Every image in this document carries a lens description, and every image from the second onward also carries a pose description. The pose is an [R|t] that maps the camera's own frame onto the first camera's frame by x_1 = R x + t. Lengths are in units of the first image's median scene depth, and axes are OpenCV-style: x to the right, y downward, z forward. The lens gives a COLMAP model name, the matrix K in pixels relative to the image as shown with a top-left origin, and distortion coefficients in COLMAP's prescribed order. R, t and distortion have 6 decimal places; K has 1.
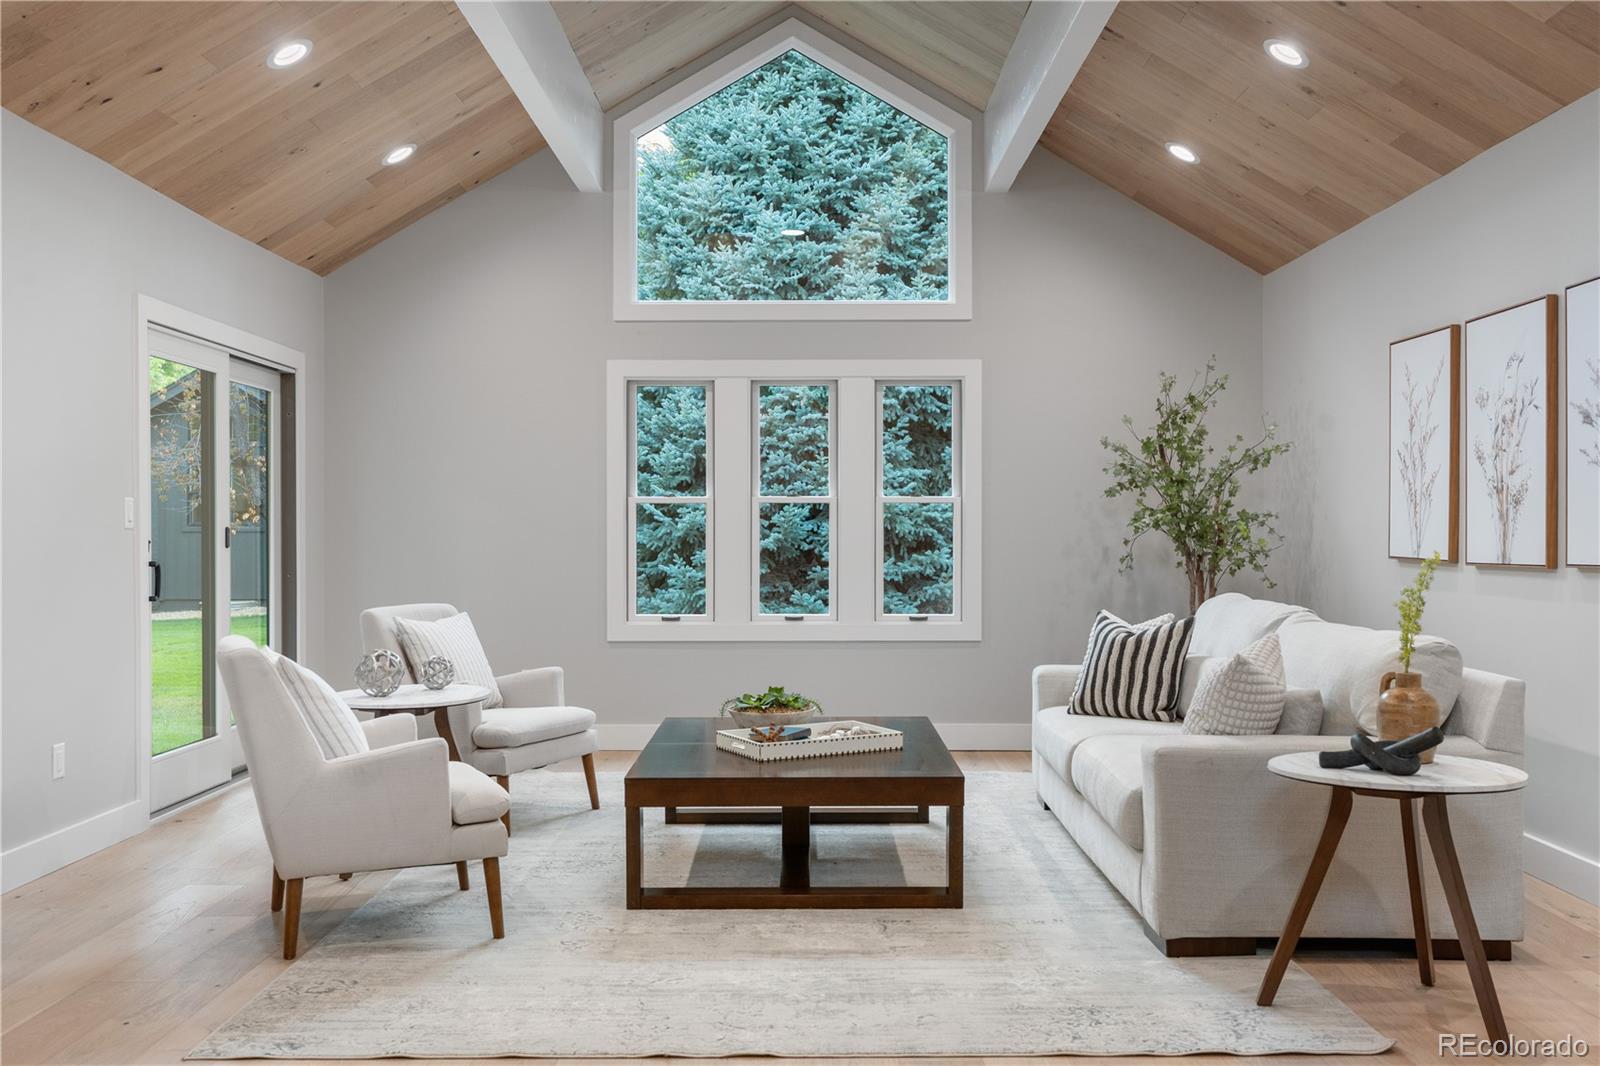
lens RADIAL K [[1514.6, 0, 801.0], [0, 1514.6, 537.8], [0, 0, 1]] dist [0.018423, 0.000000]
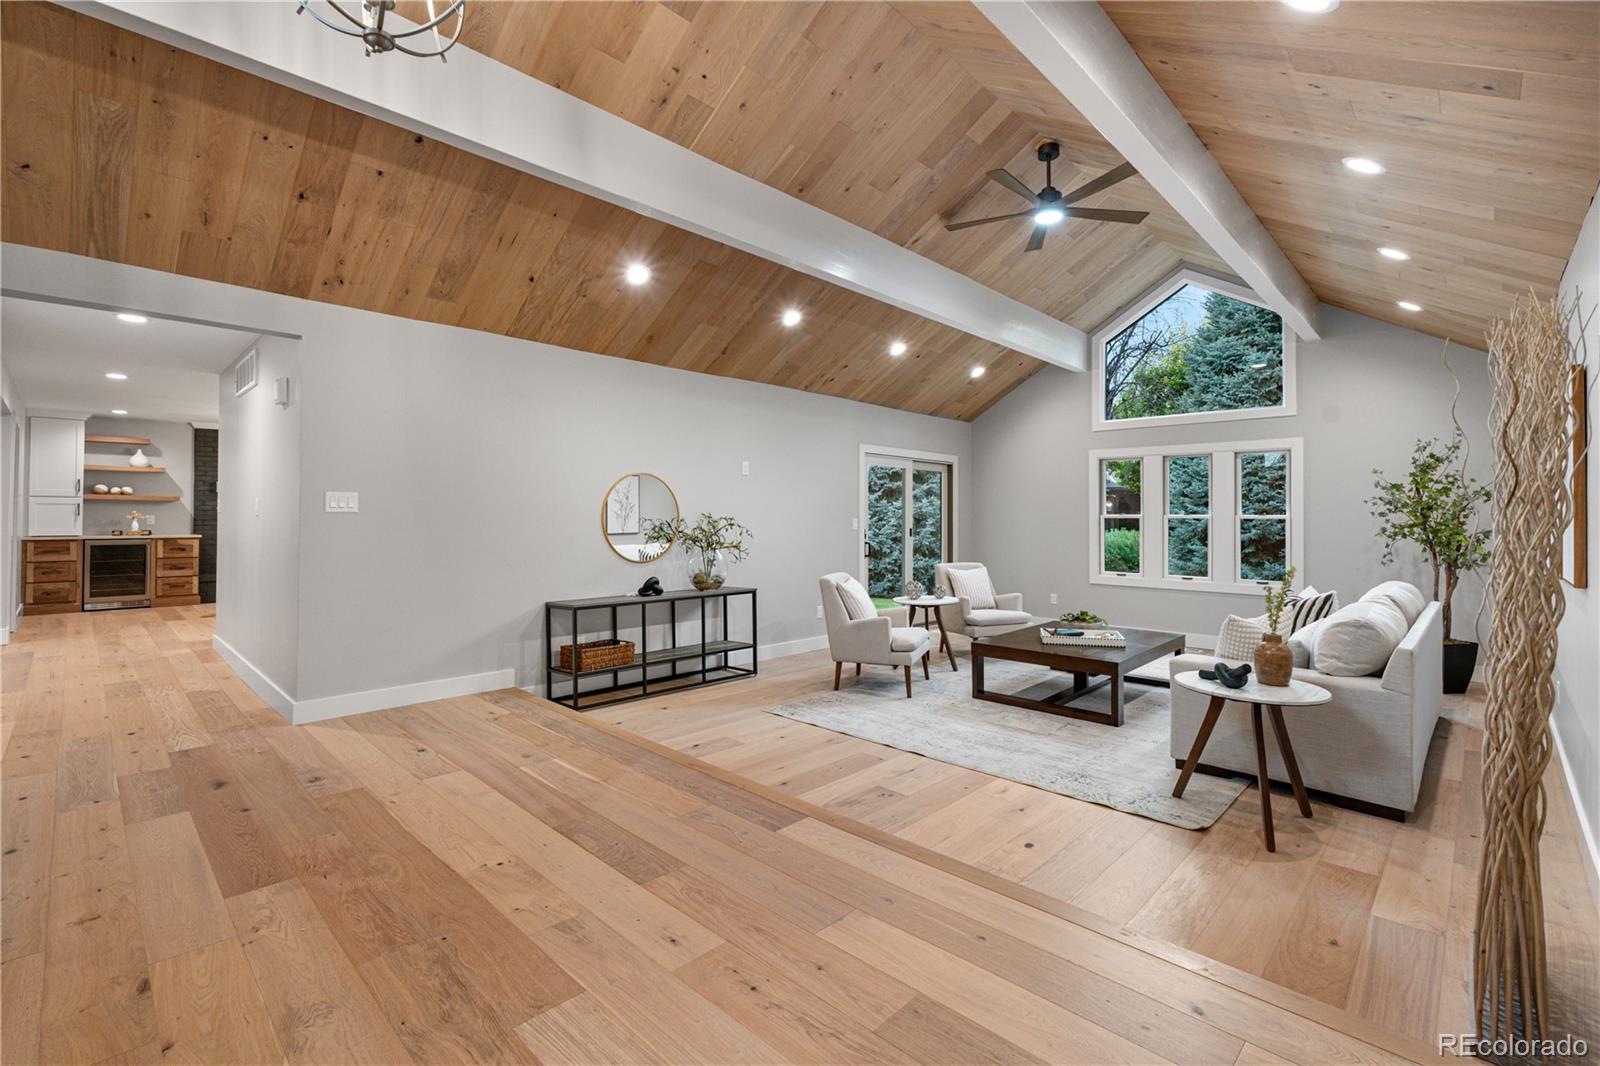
lens RADIAL K [[712.4, 0, 799.2], [0, 712.4, 517.7], [0, 0, 1]] dist [-0.002347, -0.000089]
pose [[0.717527, 0.006831, -0.696497, 0.395790], [-0.008160, 0.999966, 0.001400, -0.030598], [0.696483, 0.004679, 0.717558, 0.008973]]
